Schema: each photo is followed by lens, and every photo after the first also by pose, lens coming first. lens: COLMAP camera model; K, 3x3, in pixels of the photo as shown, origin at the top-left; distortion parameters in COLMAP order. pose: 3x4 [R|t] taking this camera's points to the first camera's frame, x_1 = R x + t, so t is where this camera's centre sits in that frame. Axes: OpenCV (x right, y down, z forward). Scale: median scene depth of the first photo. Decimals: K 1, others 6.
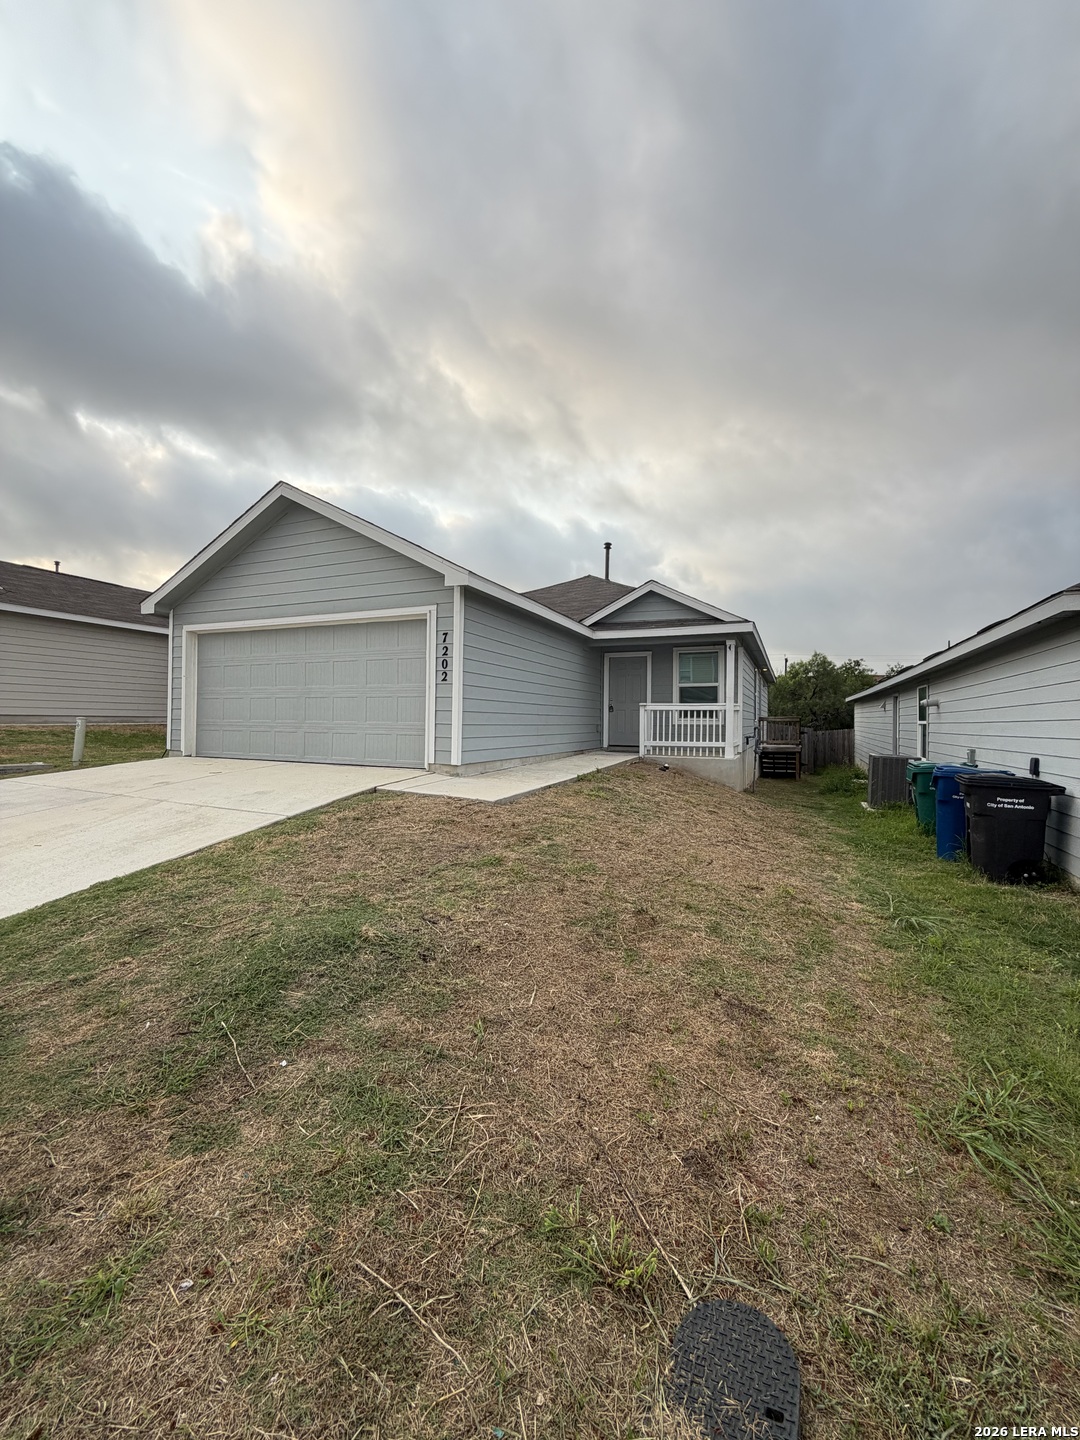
lens RADIAL K [[578.4, 0, 536.8], [0, 578.4, 727.8], [0, 0, 1]] dist [-0.000247, 0.000503]
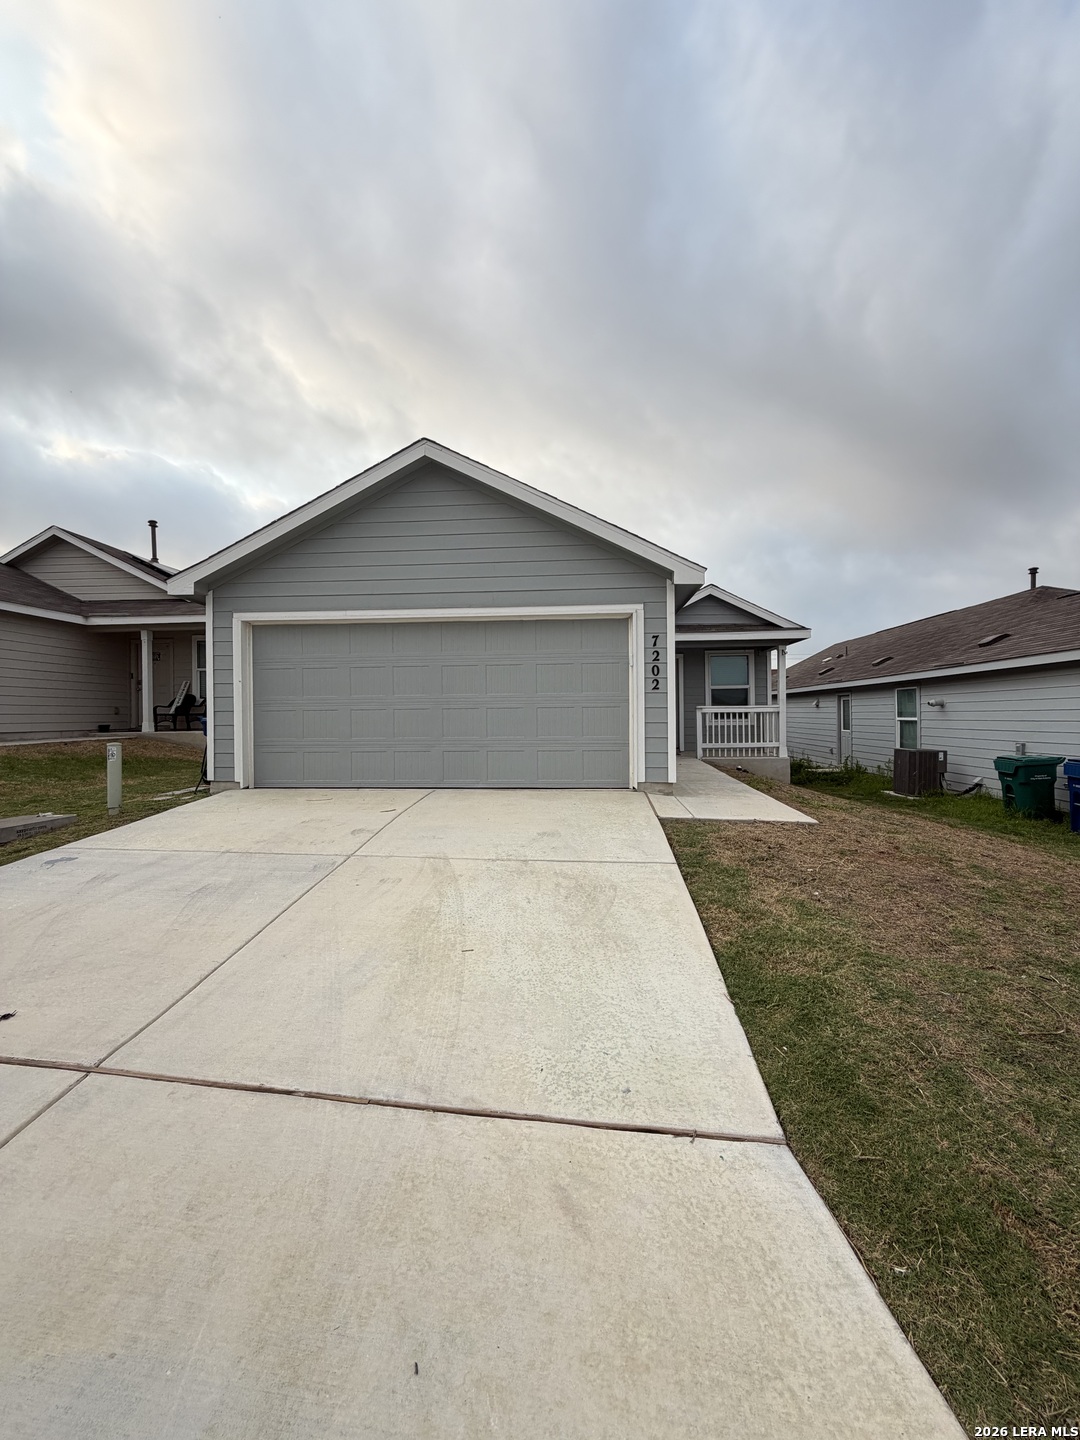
lens RADIAL K [[554.4, 0, 540.7], [0, 554.4, 709.1], [0, 0, 1]] dist [-0.013296, -0.000066]
pose [[0.946247, -0.016284, 0.323035, -0.406516], [0.024313, 0.999487, -0.020833, -0.025023], [-0.322530, 0.027567, 0.946158, 0.170811]]
